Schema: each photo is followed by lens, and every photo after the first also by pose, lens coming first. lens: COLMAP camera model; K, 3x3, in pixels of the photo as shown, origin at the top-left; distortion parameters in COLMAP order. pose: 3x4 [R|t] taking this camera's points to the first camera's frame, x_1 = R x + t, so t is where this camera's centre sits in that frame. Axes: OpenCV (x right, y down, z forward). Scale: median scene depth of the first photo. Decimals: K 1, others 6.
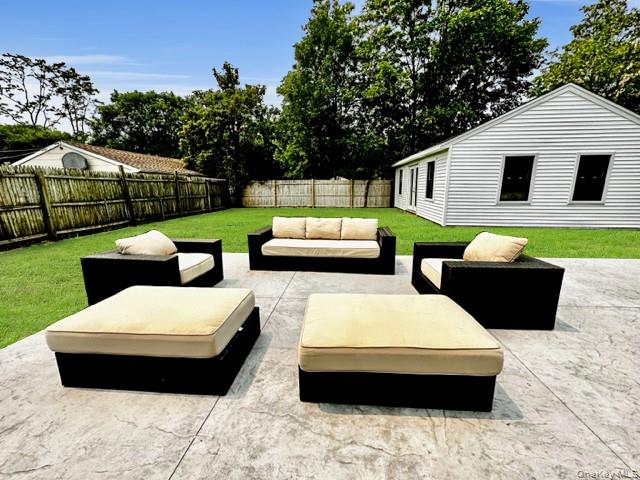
lens RADIAL K [[257.5, 0, 320.0], [0, 257.5, 240.0], [0, 0, 1]] dist [0.000695, -0.000379]
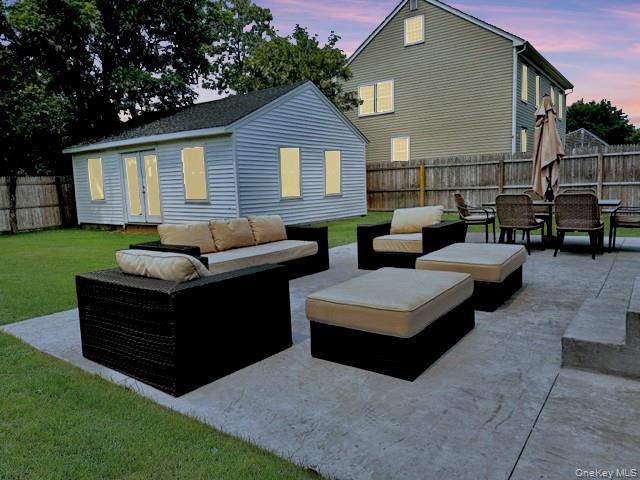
lens RADIAL K [[452.8, 0, 320.0], [0, 452.8, 240.0], [0, 0, 1]] dist [0.006114, -0.006525]
pose [[0.522927, -0.120279, 0.843849, -0.578232], [0.204678, 0.978747, 0.012670, 0.003867], [-0.827438, 0.166092, 0.536432, 0.086104]]
